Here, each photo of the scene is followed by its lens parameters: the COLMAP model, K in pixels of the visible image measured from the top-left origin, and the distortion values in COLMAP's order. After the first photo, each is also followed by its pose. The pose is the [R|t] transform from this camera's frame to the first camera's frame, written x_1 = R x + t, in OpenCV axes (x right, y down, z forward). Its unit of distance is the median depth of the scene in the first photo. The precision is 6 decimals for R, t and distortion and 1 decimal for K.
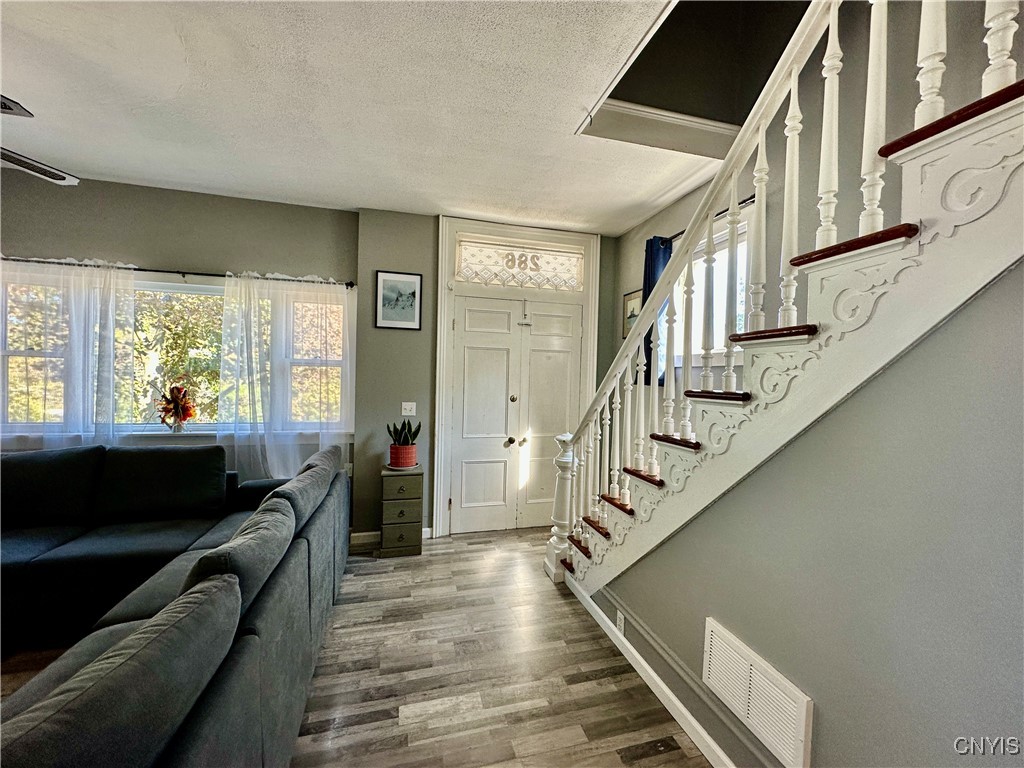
lens RADIAL K [[409.7, 0, 512.8], [0, 409.7, 381.4], [0, 0, 1]] dist [-0.003596, -0.000169]
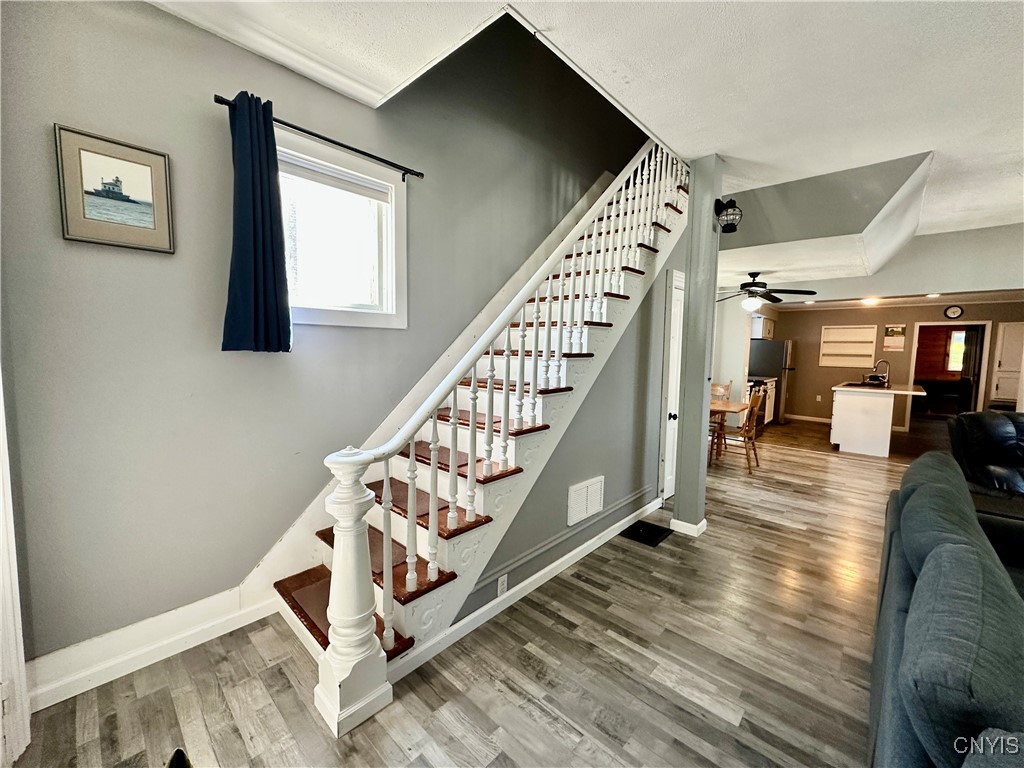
lens RADIAL K [[409.7, 0, 516.4], [0, 409.7, 383.4], [0, 0, 1]] dist [-0.003596, -0.000169]
pose [[-0.531001, -0.102626, 0.841134, -0.676790], [-0.012911, 0.993504, 0.113066, -0.028888], [-0.847273, 0.049178, -0.528876, 1.801790]]
